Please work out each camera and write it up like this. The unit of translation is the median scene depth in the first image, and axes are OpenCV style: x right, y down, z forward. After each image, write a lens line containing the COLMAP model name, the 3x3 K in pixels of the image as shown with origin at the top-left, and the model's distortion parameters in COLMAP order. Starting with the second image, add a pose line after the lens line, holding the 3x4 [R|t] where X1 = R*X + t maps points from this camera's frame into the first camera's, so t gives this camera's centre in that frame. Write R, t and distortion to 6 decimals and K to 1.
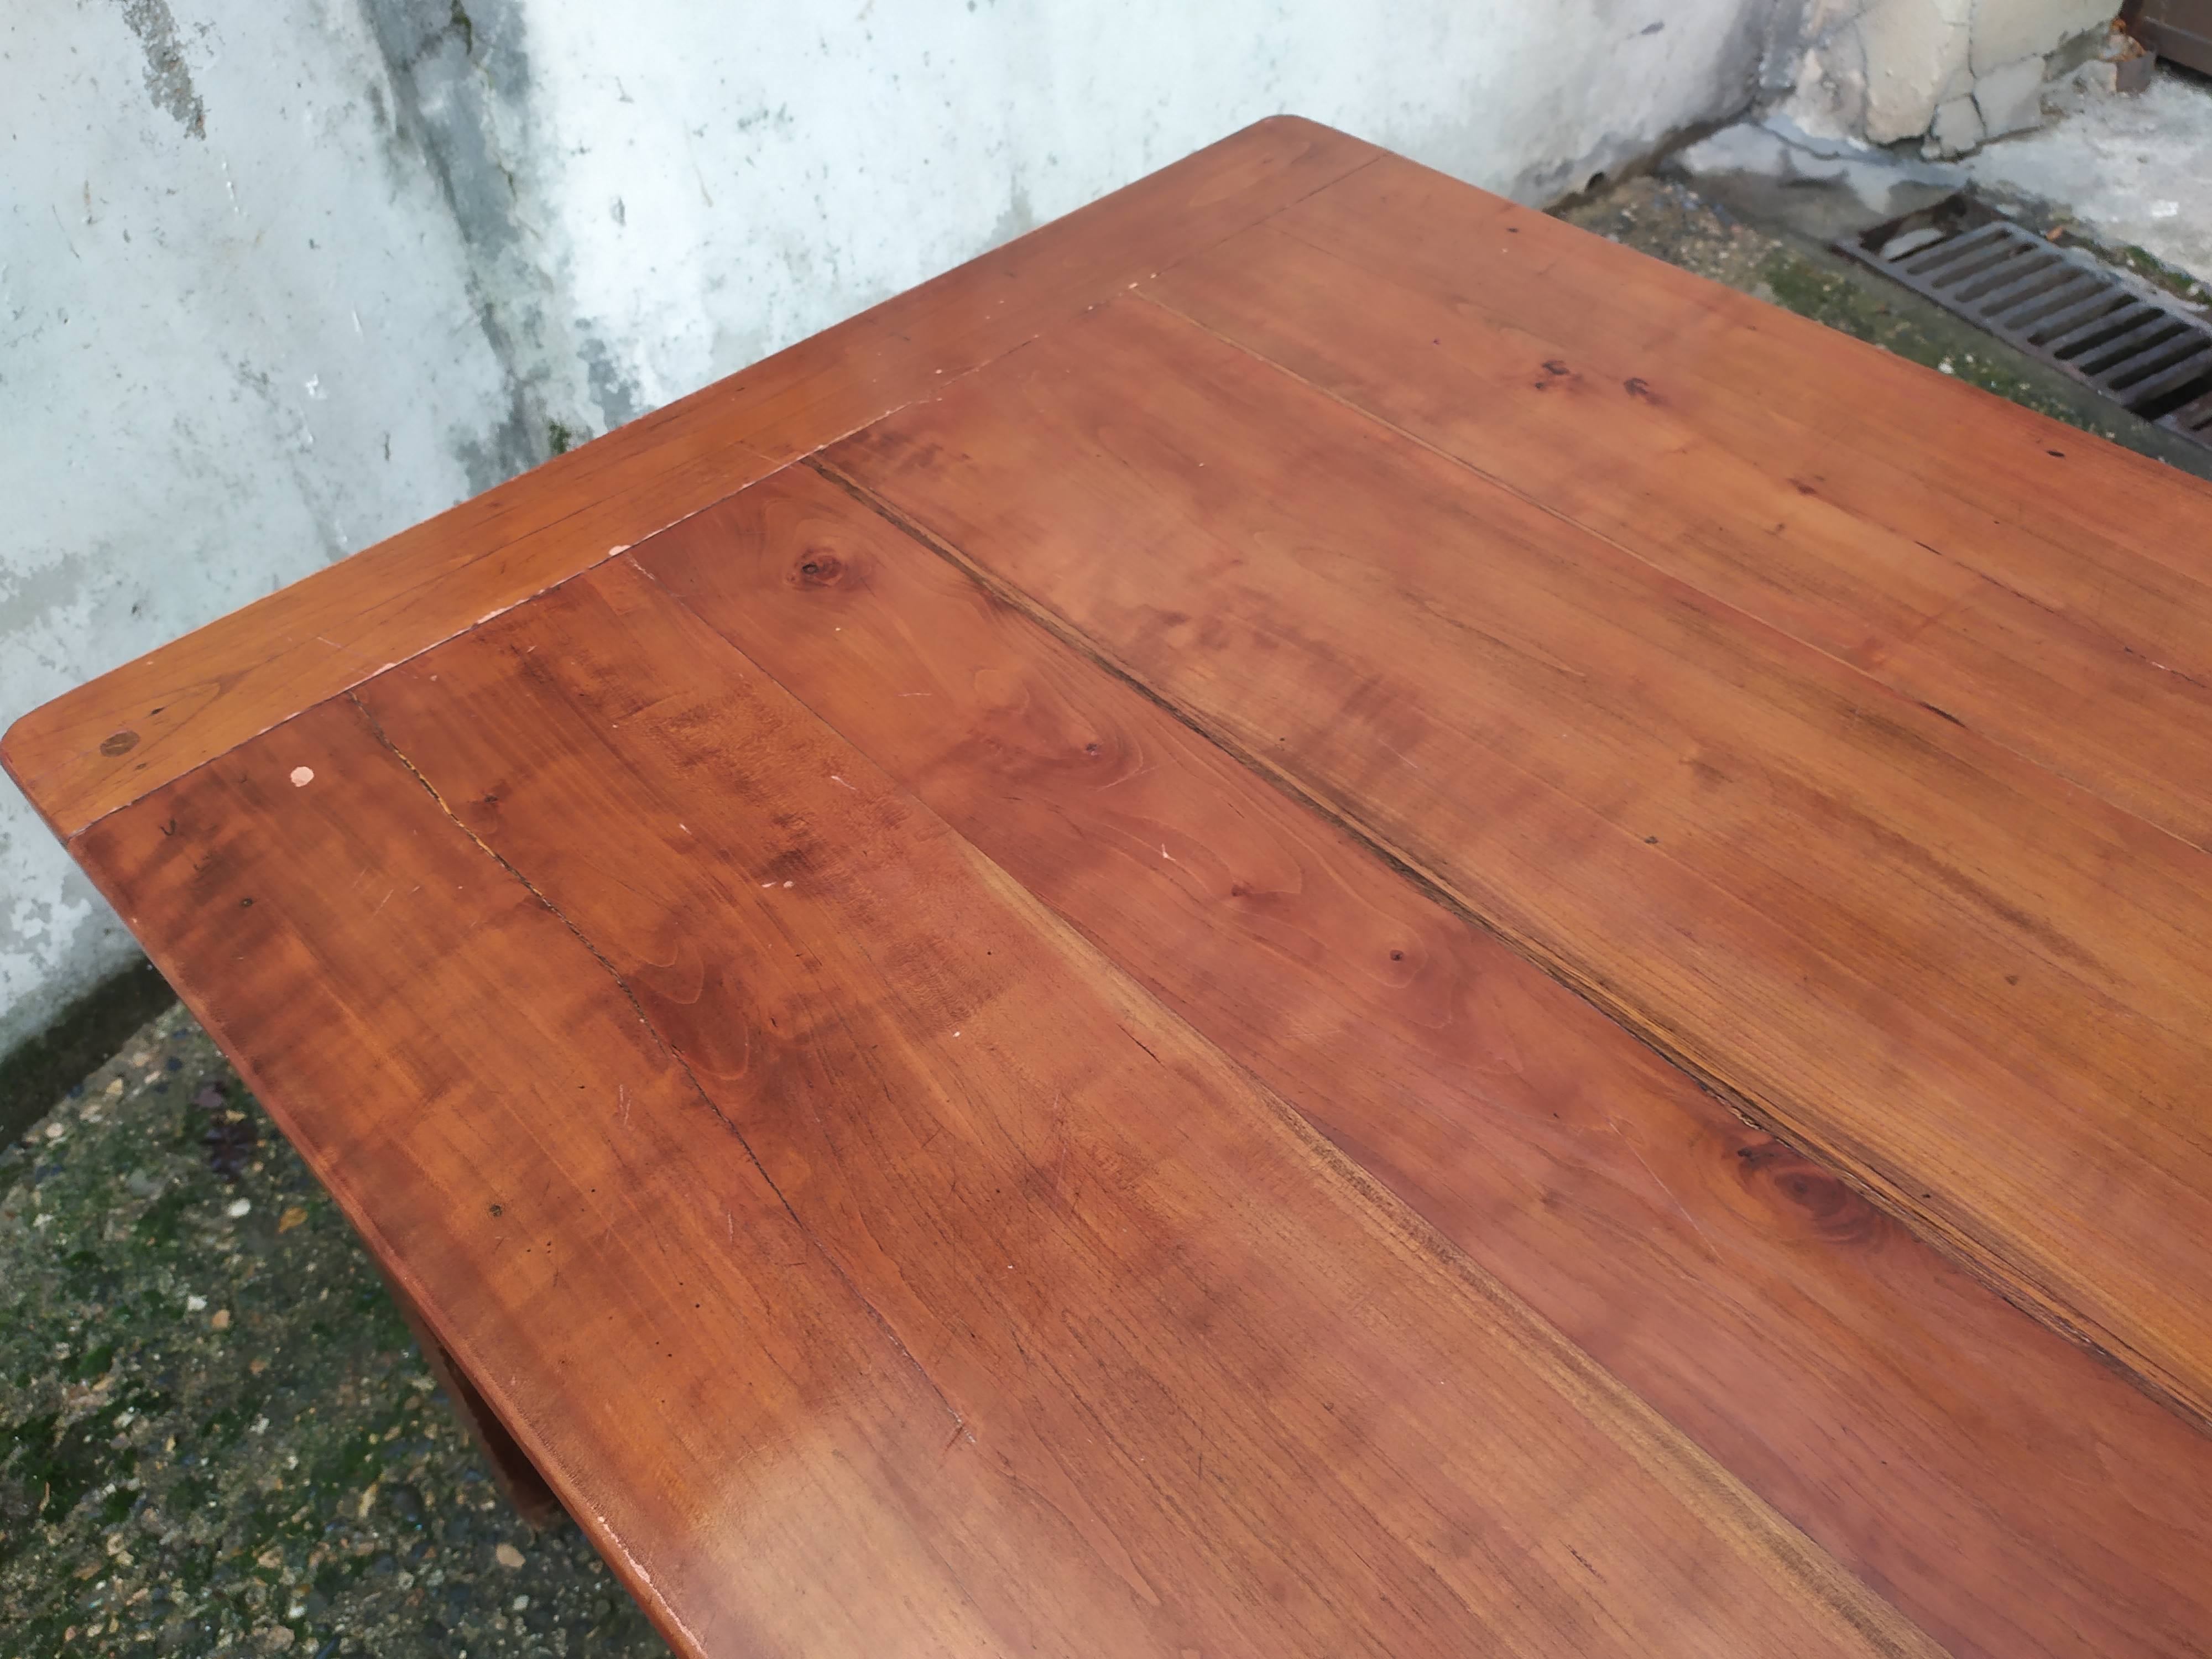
lens RADIAL K [[1750.3, 0, 1065.5], [0, 1750.3, 805.9], [0, 0, 1]] dist [0.031313, -0.054264]
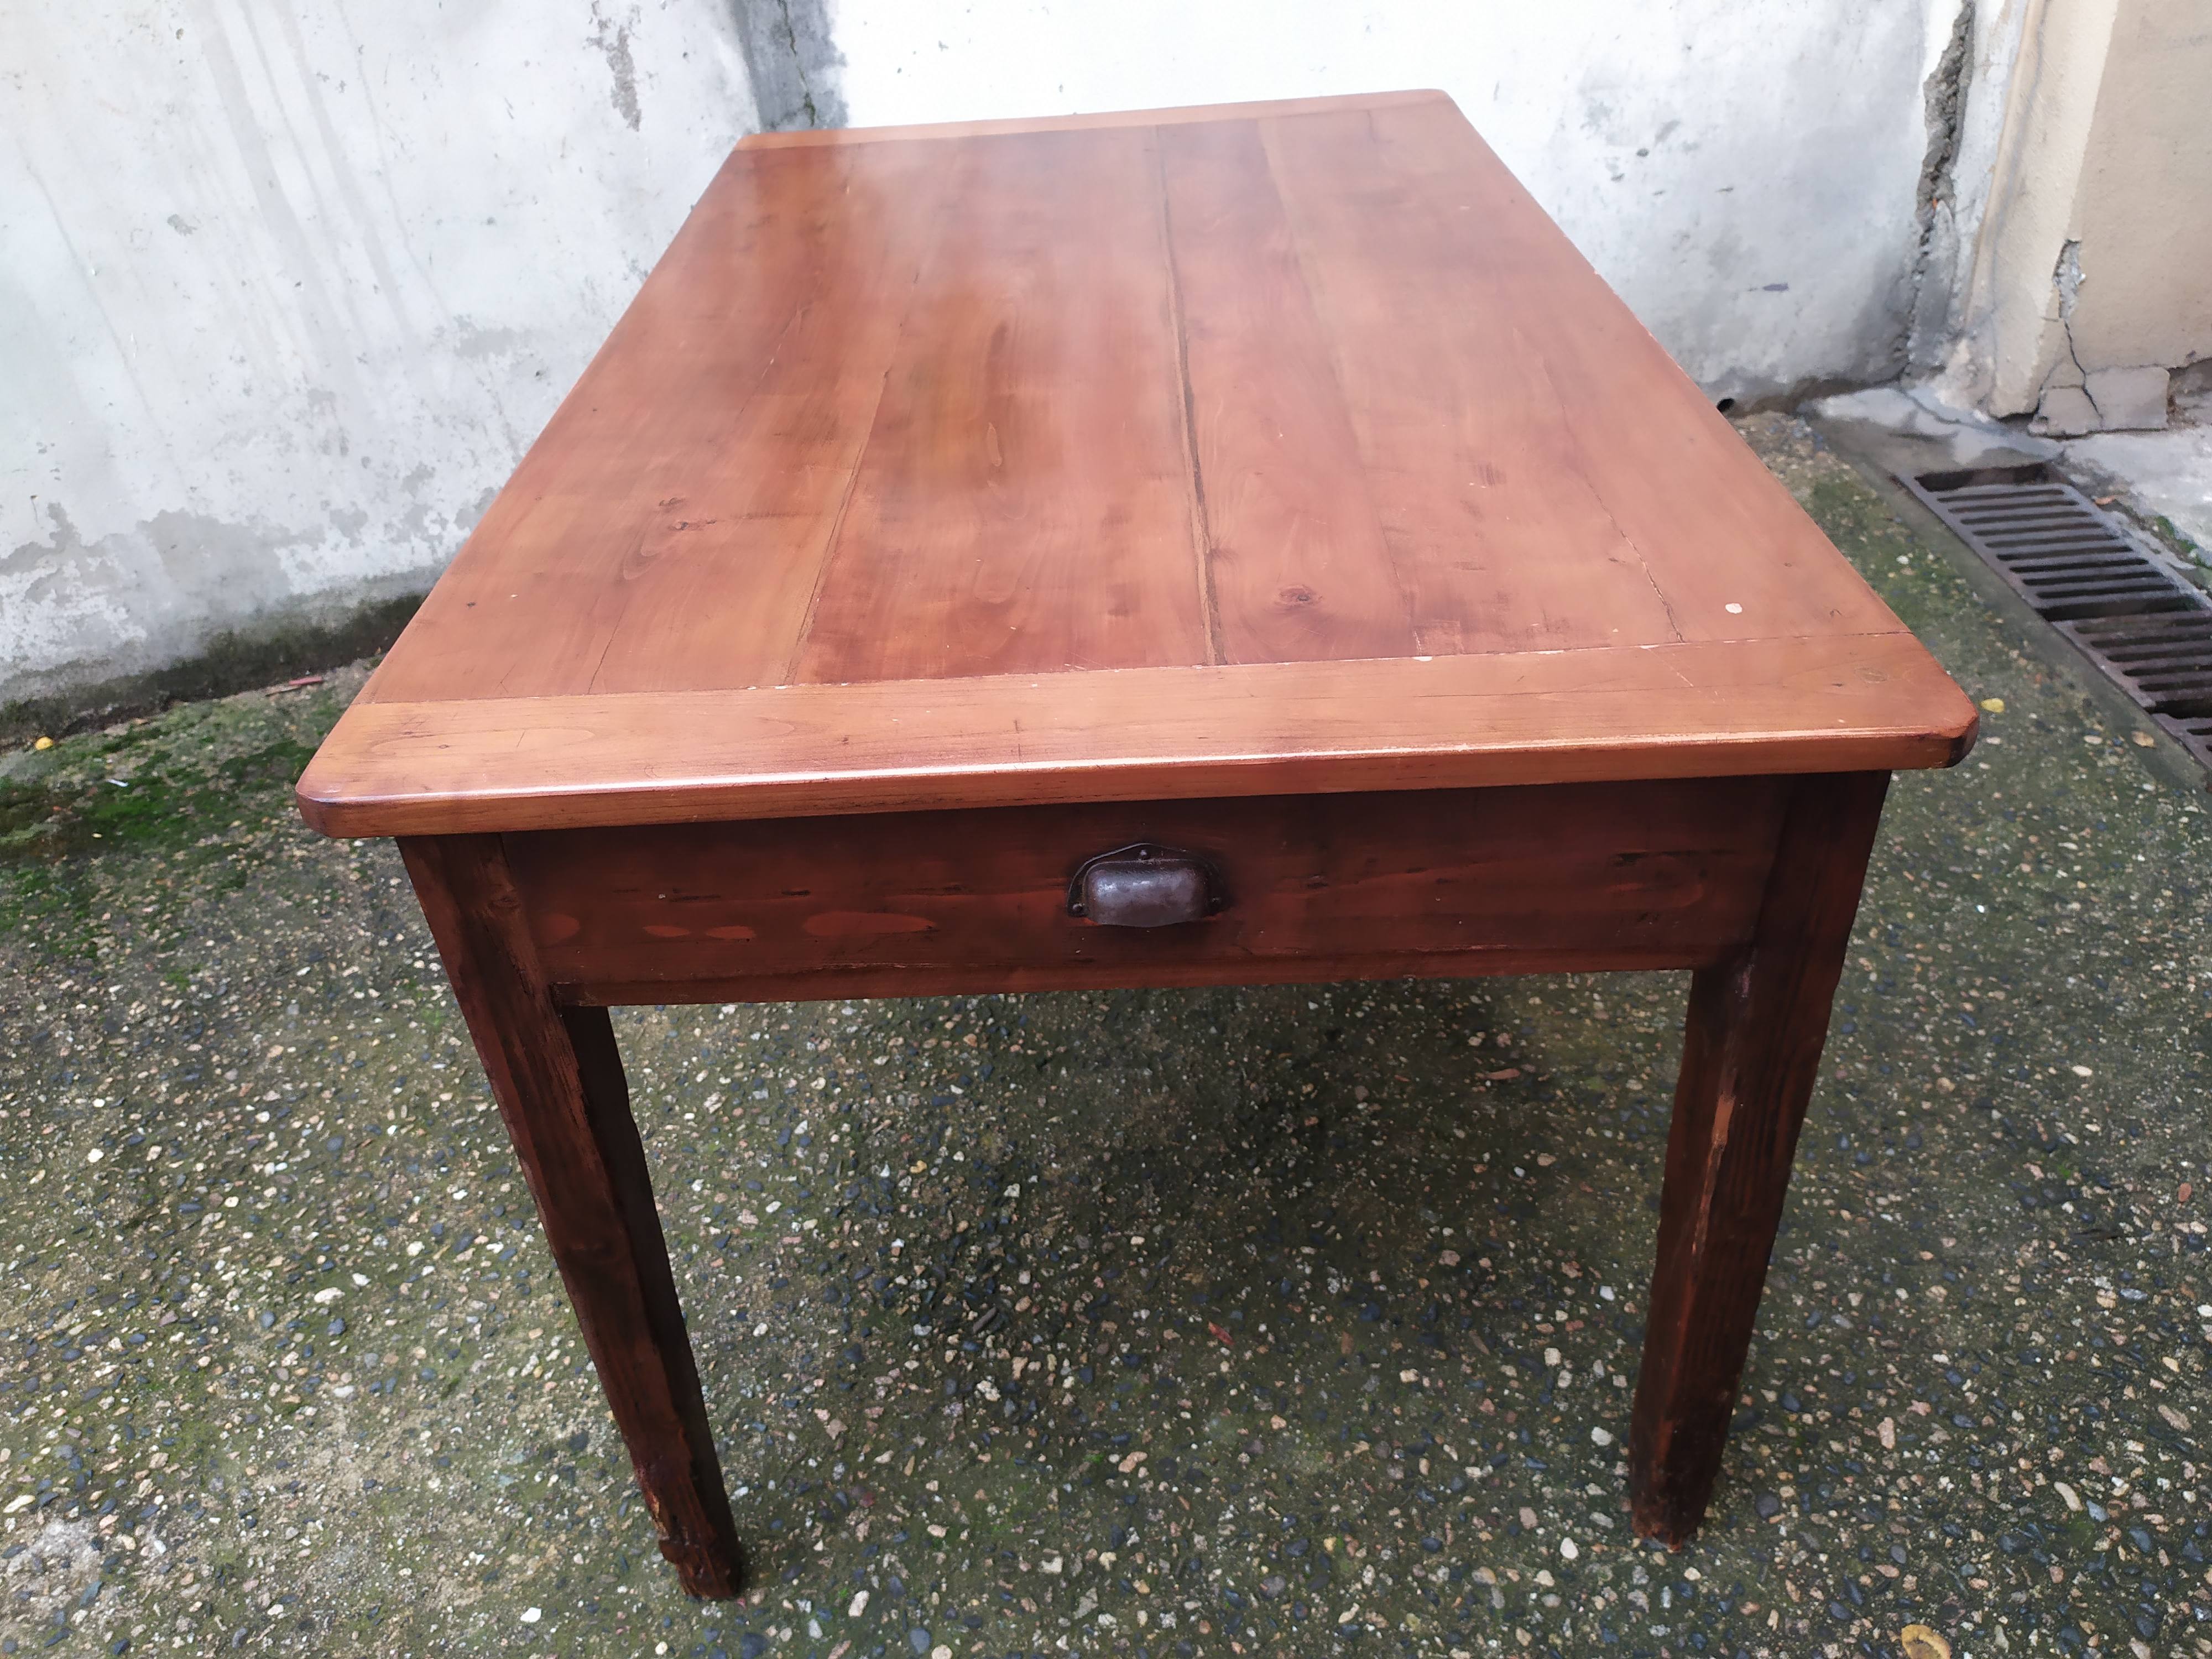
lens RADIAL K [[1696.9, 0, 1127.7], [0, 1696.9, 824.4], [0, 0, 1]] dist [0.067812, -0.100437]
pose [[0.889957, 0.250638, -0.380995, 0.814498], [-0.314152, 0.942531, -0.113774, 0.339957], [0.330584, 0.220945, 0.917550, -0.316641]]
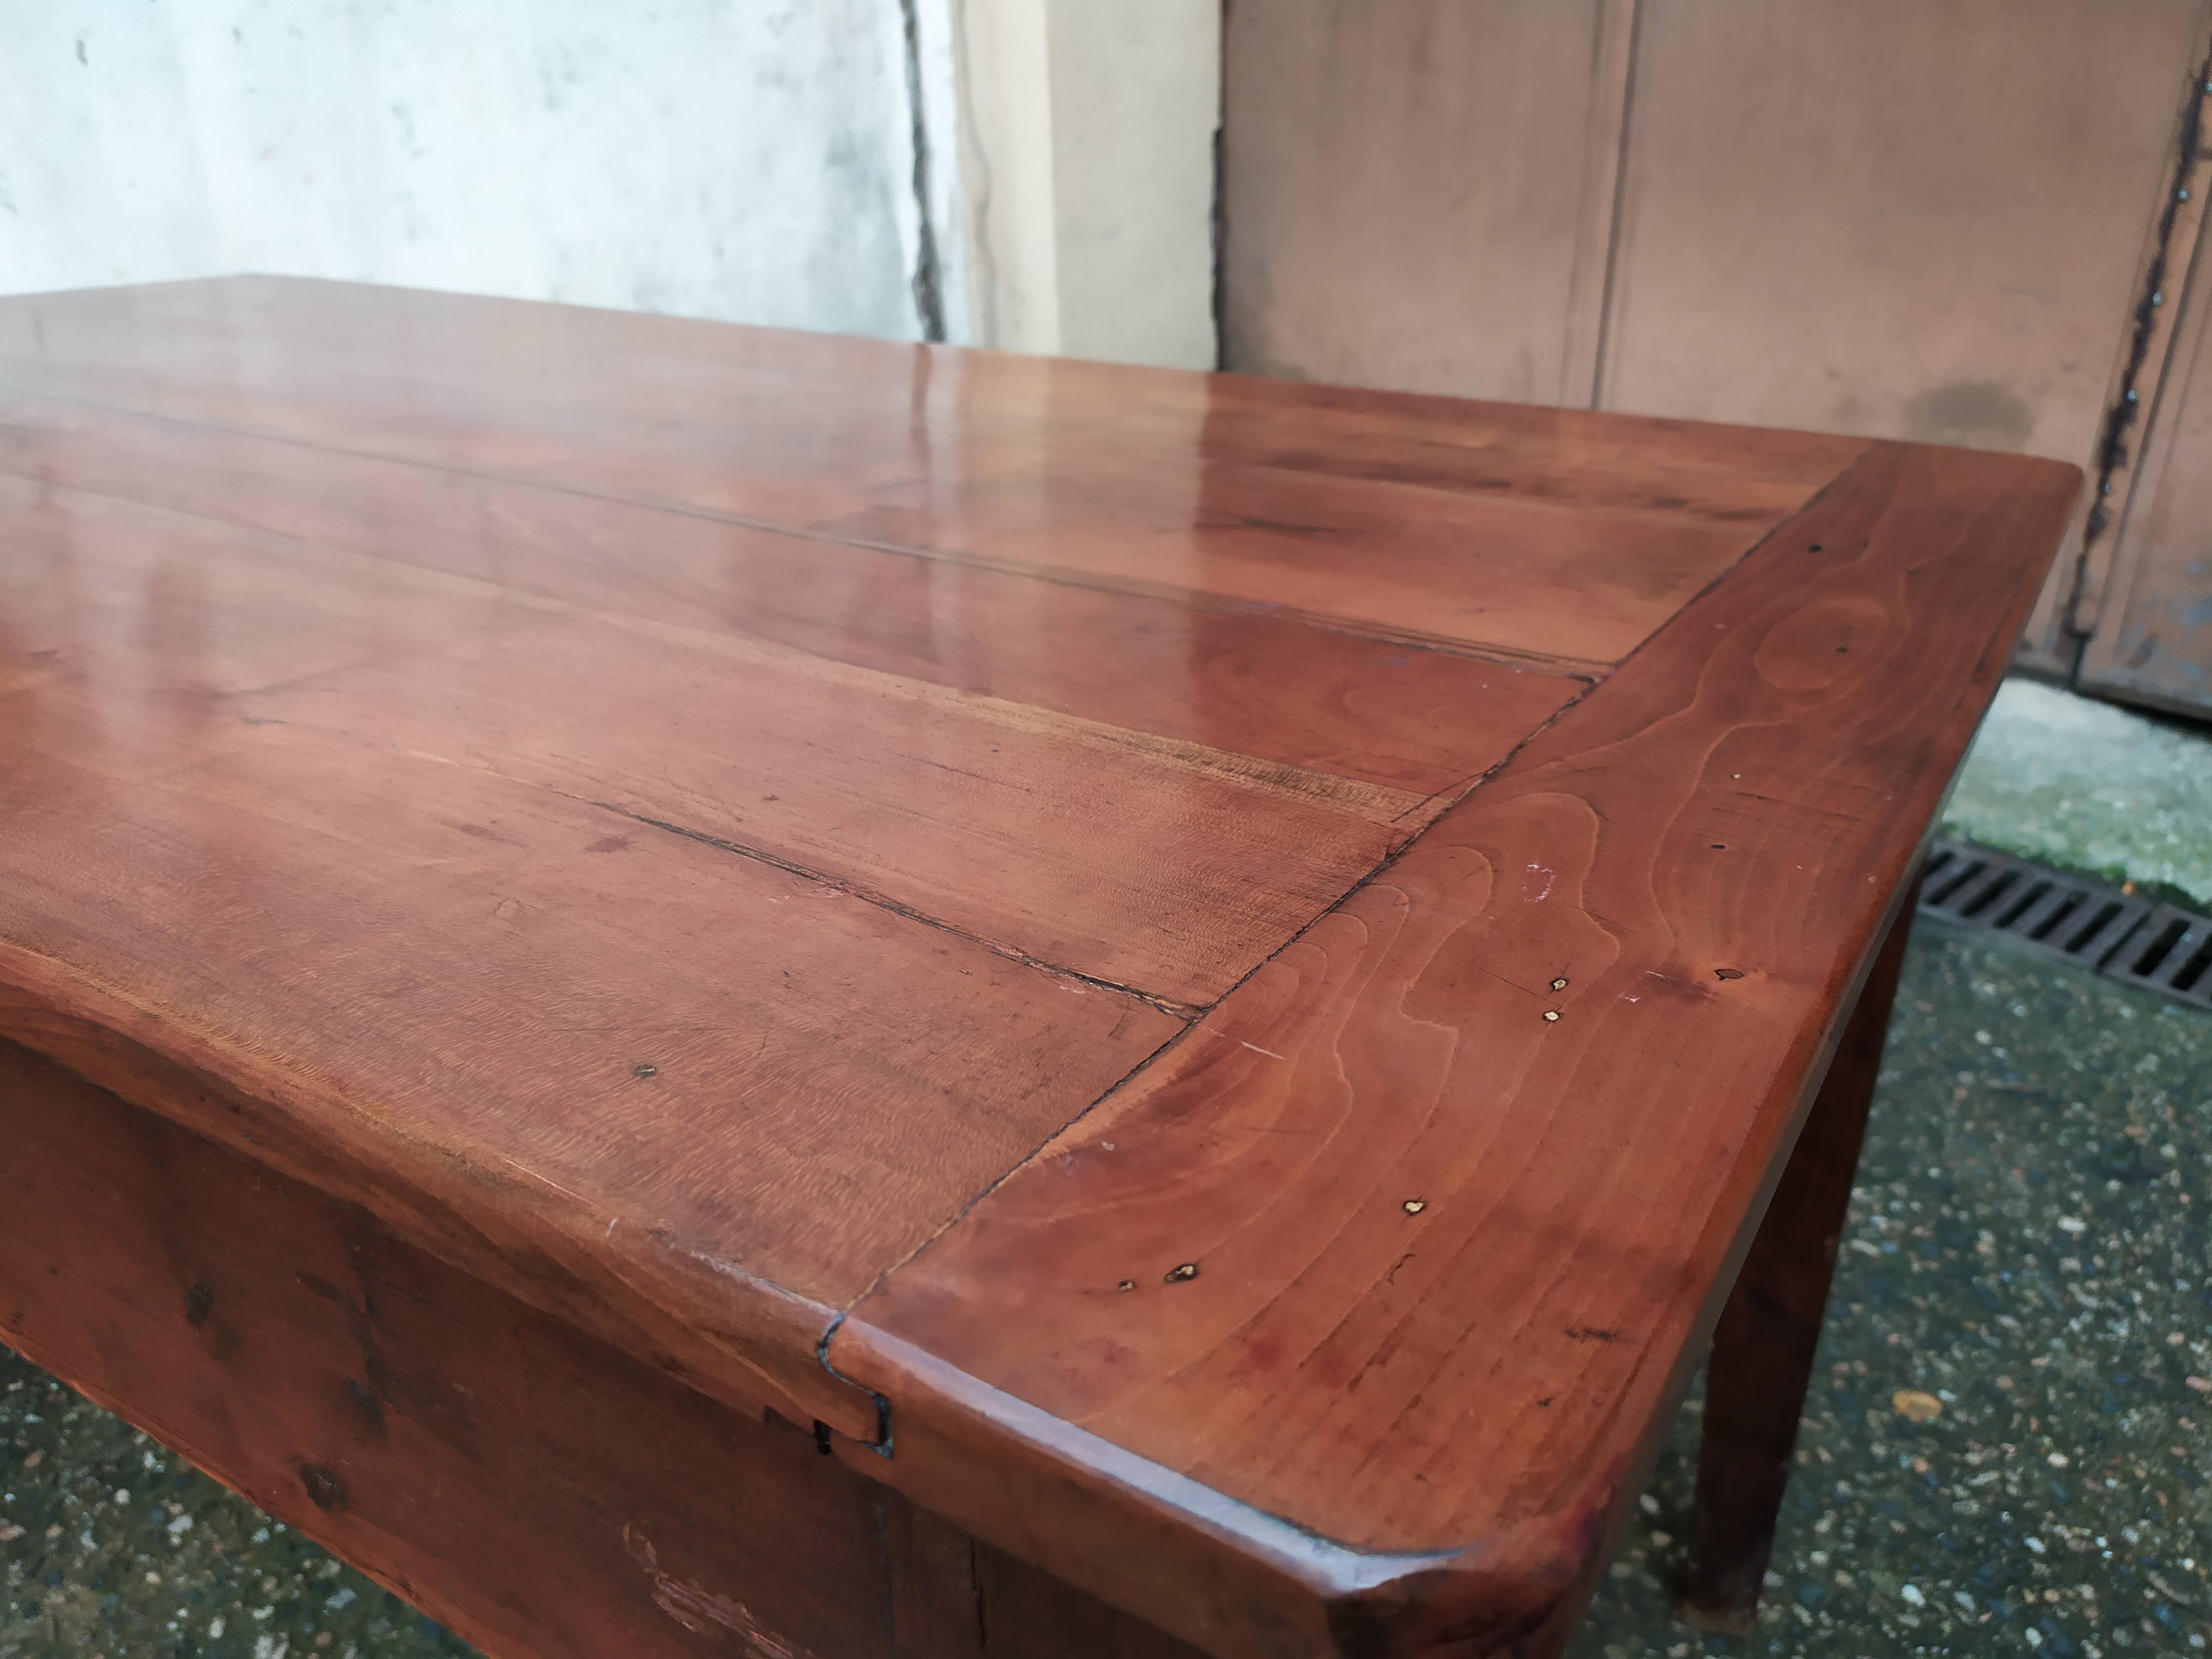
lens RADIAL K [[1729.3, 0, 1106.8], [0, 1729.3, 804.1], [0, 0, 1]] dist [-0.008499, 0.003630]
pose [[0.966018, -0.069637, 0.248916, 0.321692], [0.160738, 0.916009, -0.367546, 0.481880], [-0.202415, 0.395067, 0.896075, -0.157759]]
